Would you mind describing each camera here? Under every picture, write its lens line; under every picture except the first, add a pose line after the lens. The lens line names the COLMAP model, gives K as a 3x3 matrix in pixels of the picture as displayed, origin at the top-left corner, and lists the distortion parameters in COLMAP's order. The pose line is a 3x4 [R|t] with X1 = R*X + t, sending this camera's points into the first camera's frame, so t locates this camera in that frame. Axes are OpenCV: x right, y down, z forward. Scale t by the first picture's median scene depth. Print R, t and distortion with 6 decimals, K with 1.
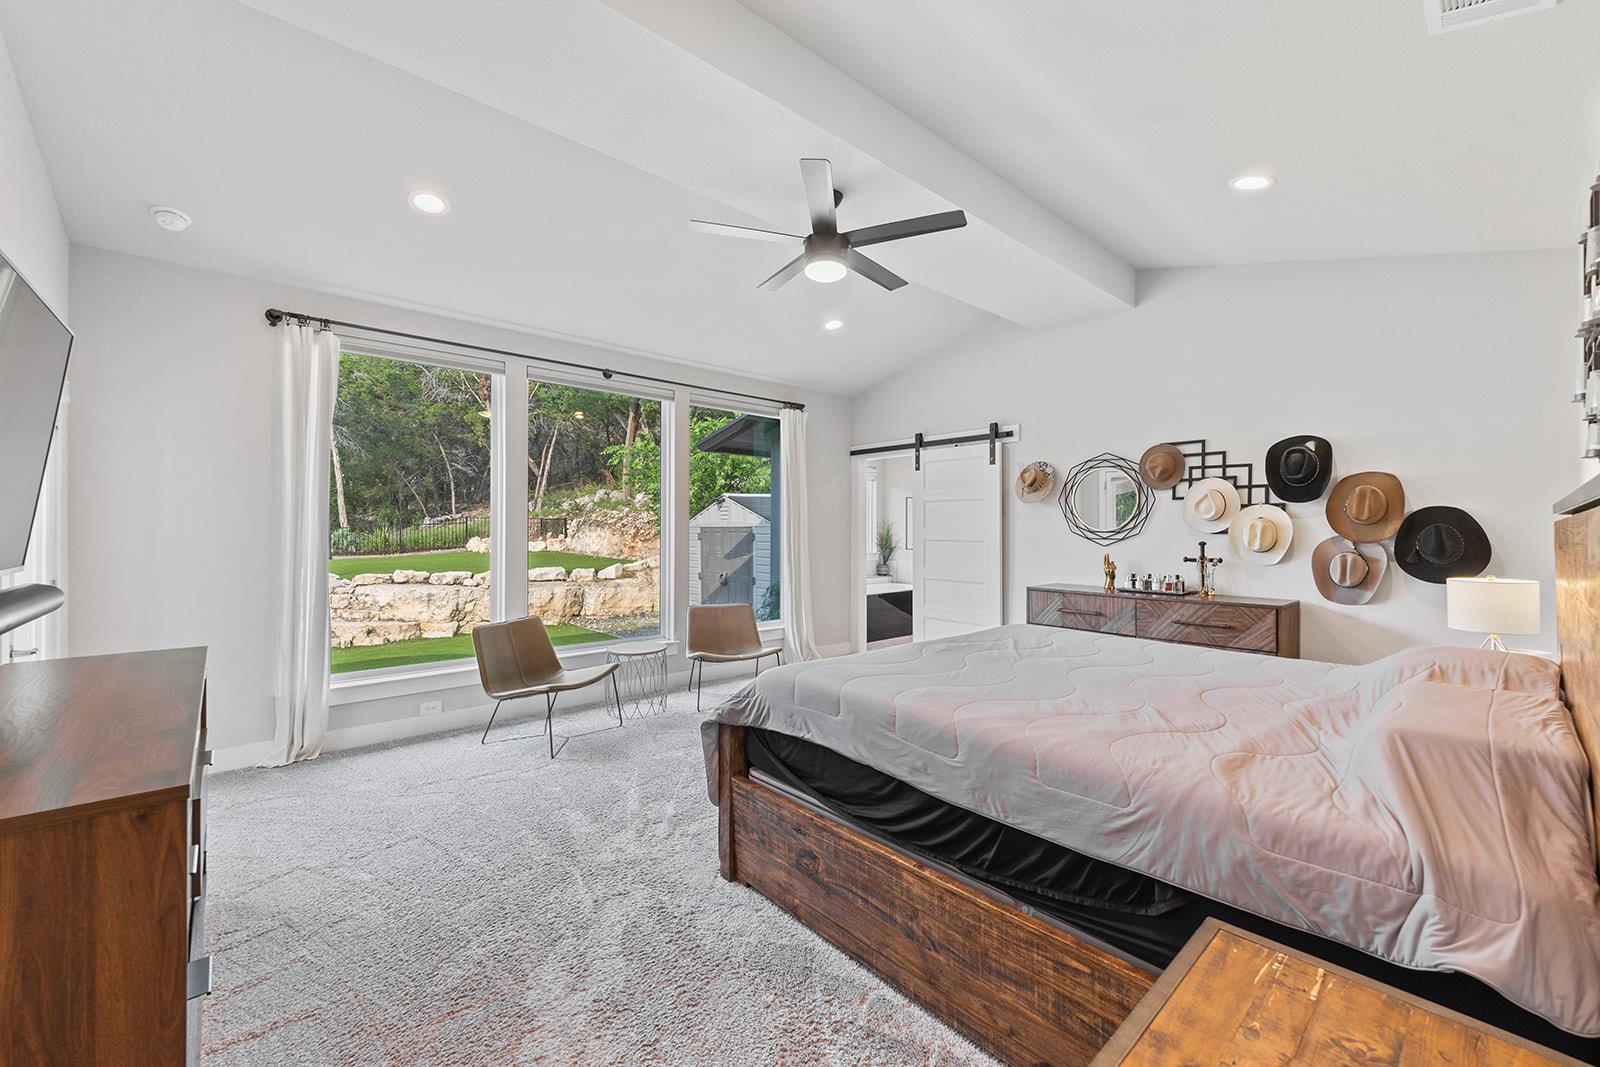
lens RADIAL K [[624.7, 0, 800.0], [0, 624.7, 533.5], [0, 0, 1]] dist [-0.000168, -0.000014]
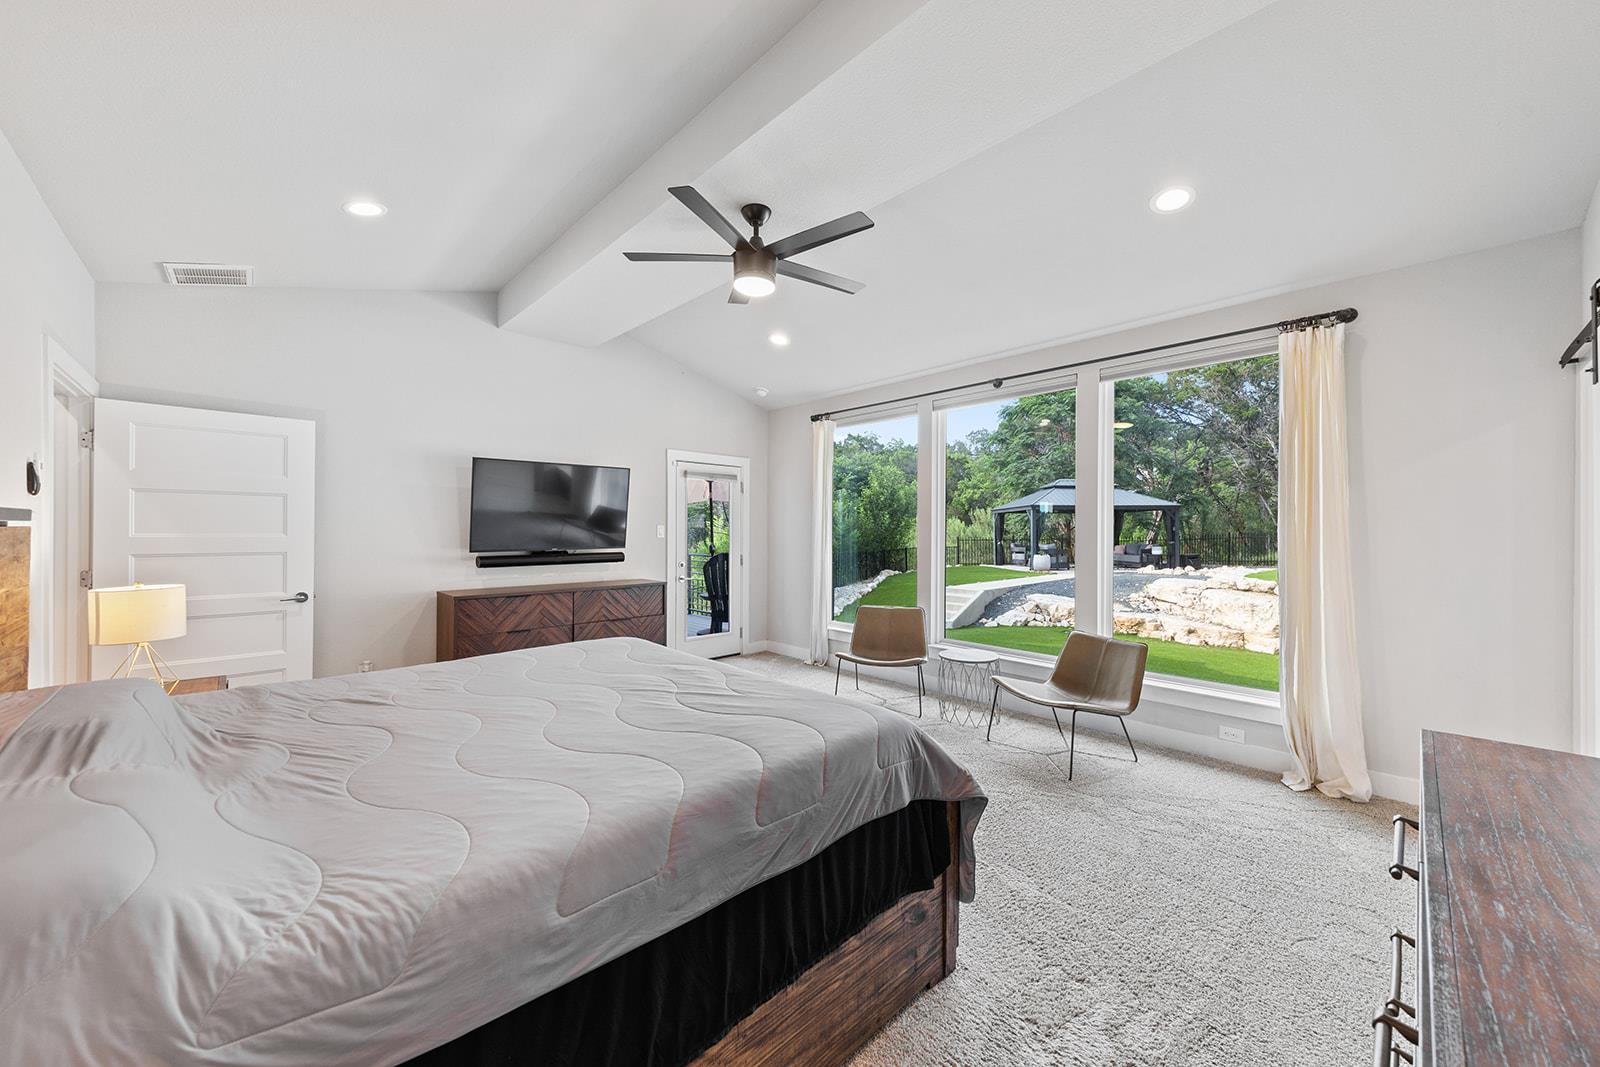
lens RADIAL K [[585.4, 0, 796.6], [0, 585.4, 527.0], [0, 0, 1]] dist [0.000837, 0.000025]
pose [[0.024314, -0.003943, -0.999697, 0.494194], [-0.014391, 0.999887, -0.004293, -0.011017], [0.999601, 0.014491, 0.024254, 0.511905]]
